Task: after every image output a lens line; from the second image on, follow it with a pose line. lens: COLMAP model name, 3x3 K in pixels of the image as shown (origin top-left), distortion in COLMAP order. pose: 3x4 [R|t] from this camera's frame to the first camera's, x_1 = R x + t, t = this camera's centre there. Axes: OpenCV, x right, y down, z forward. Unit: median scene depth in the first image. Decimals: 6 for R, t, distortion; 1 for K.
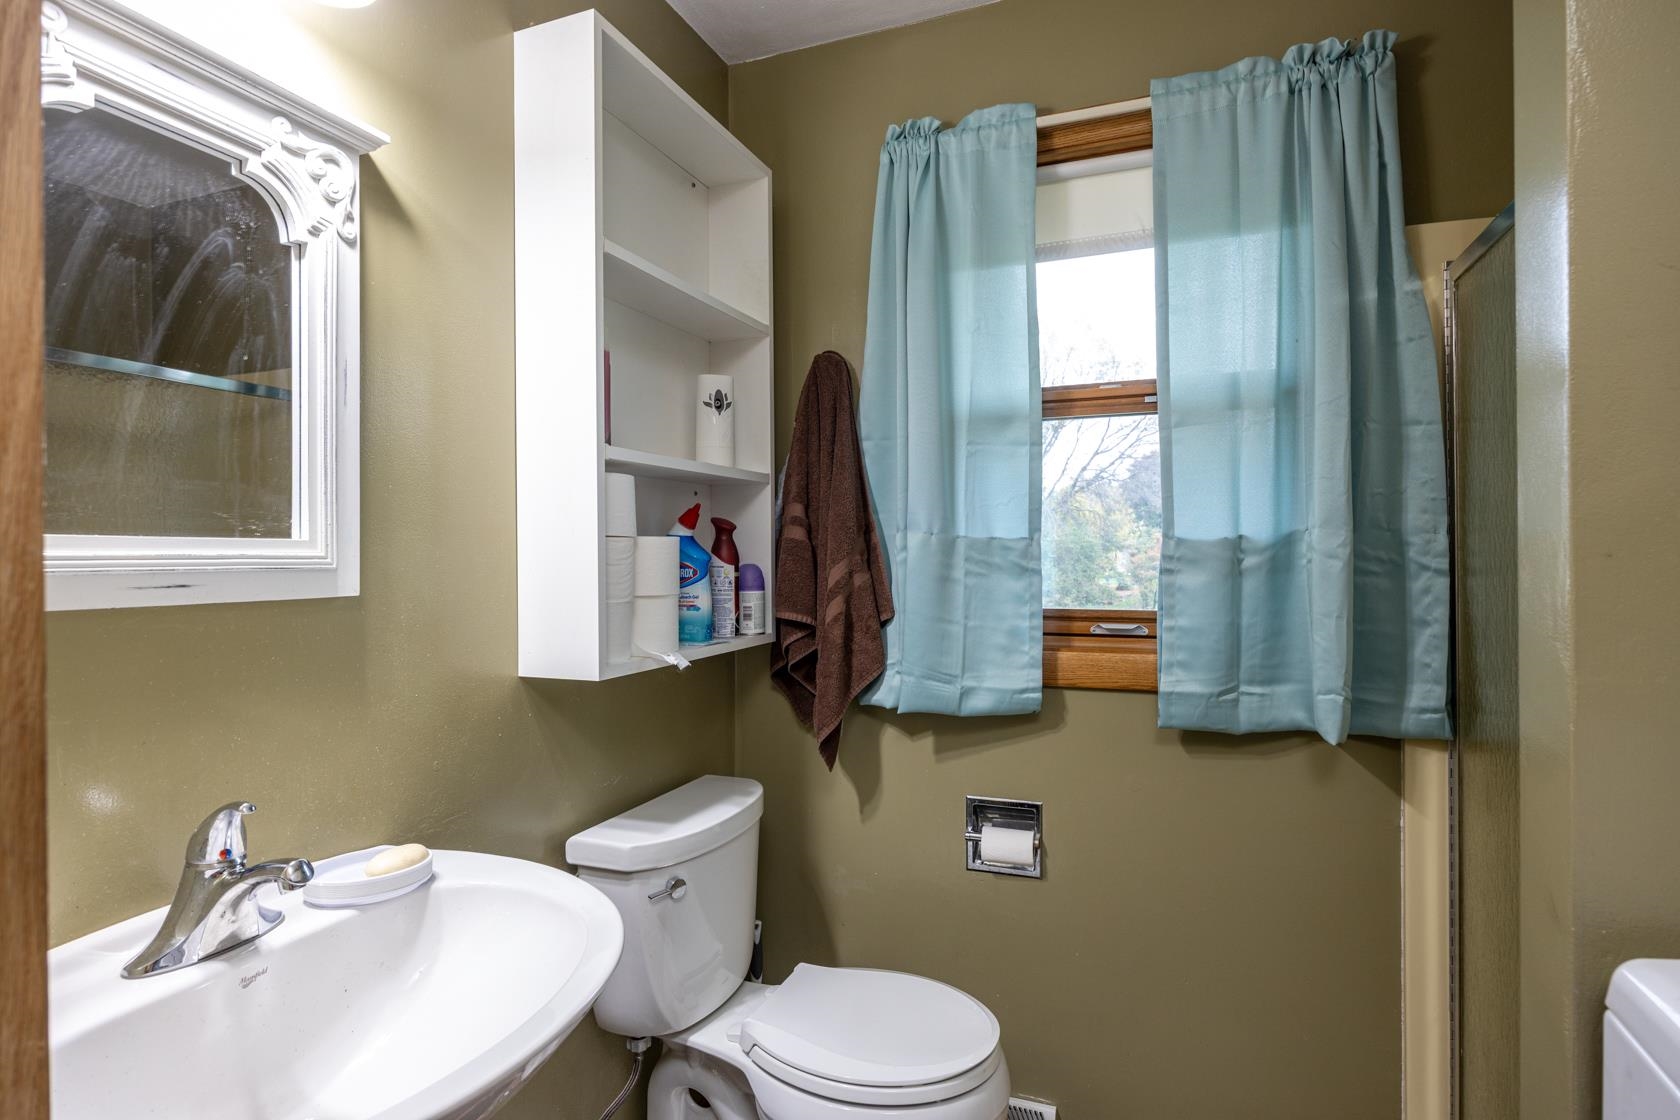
lens RADIAL K [[886.9, 0, 822.9], [0, 886.9, 556.4], [0, 0, 1]] dist [-0.002175, -0.001248]
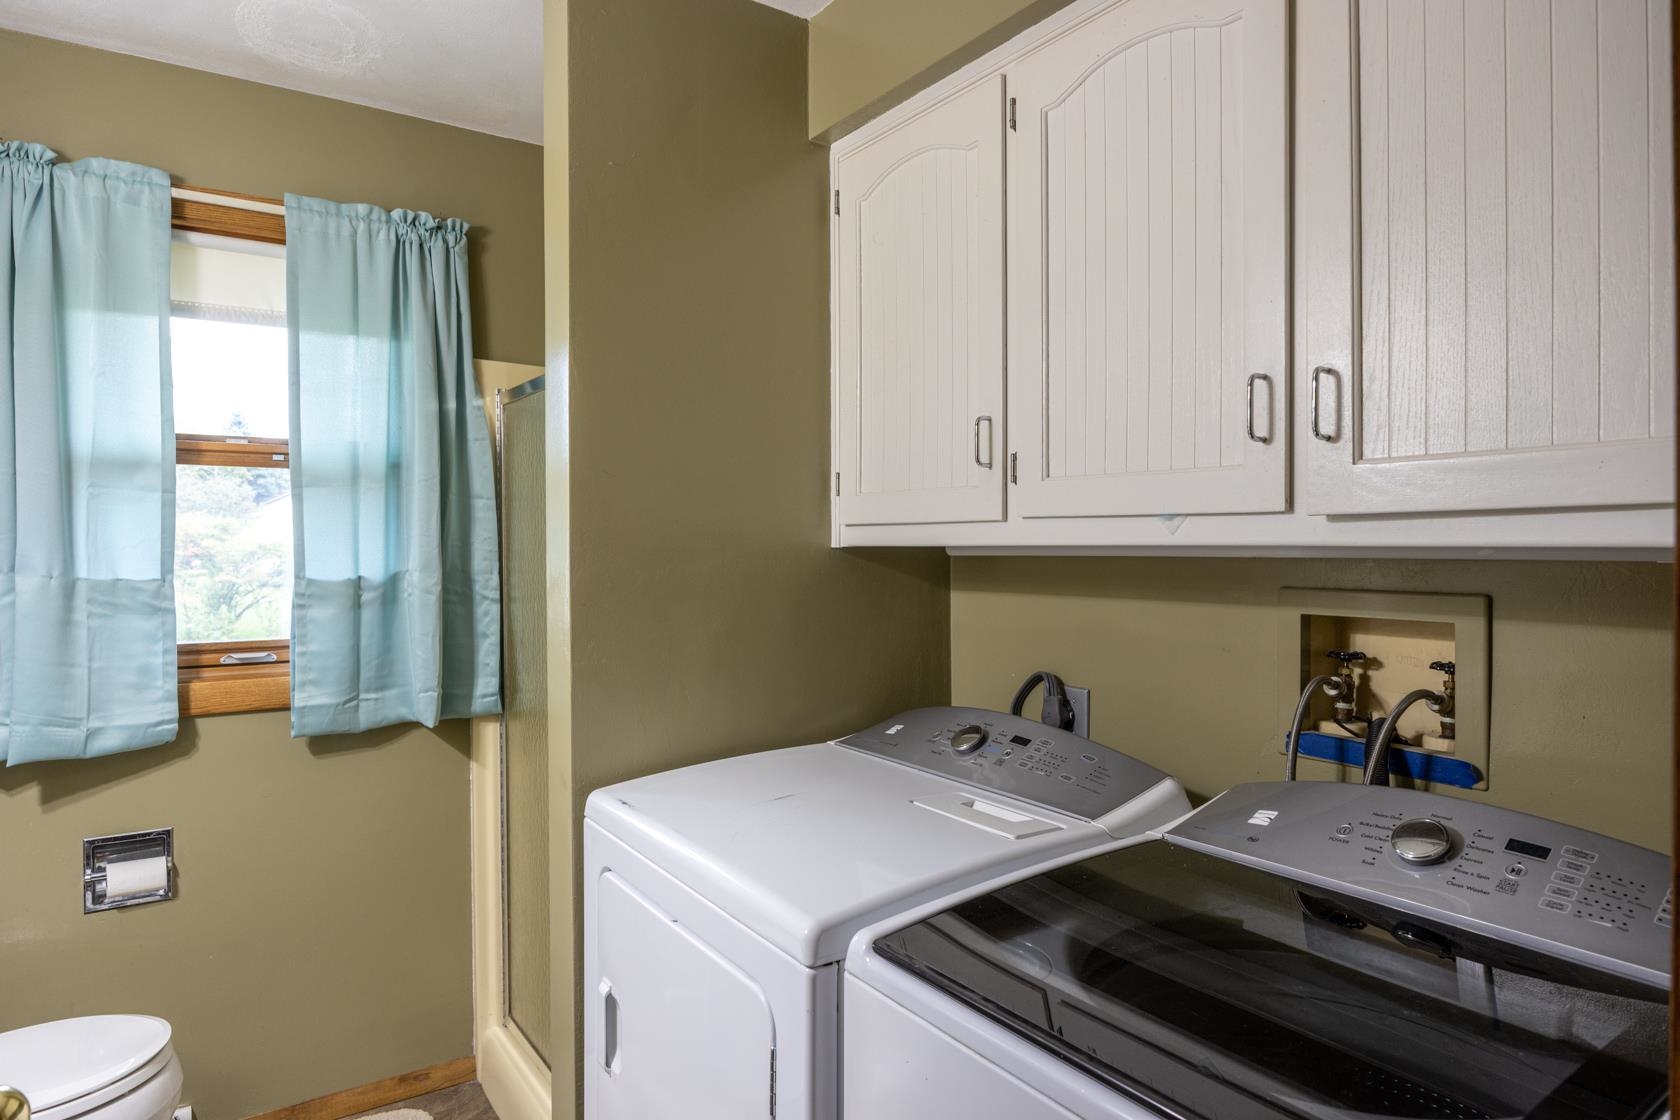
lens RADIAL K [[1016.9, 0, 834.8], [0, 1016.9, 555.7], [0, 0, 1]] dist [-0.008573, 0.003152]
pose [[0.562610, -0.006867, 0.826694, -0.342831], [0.000472, 0.999968, 0.007985, -0.063168], [-0.826722, -0.004102, 0.562596, -0.375258]]
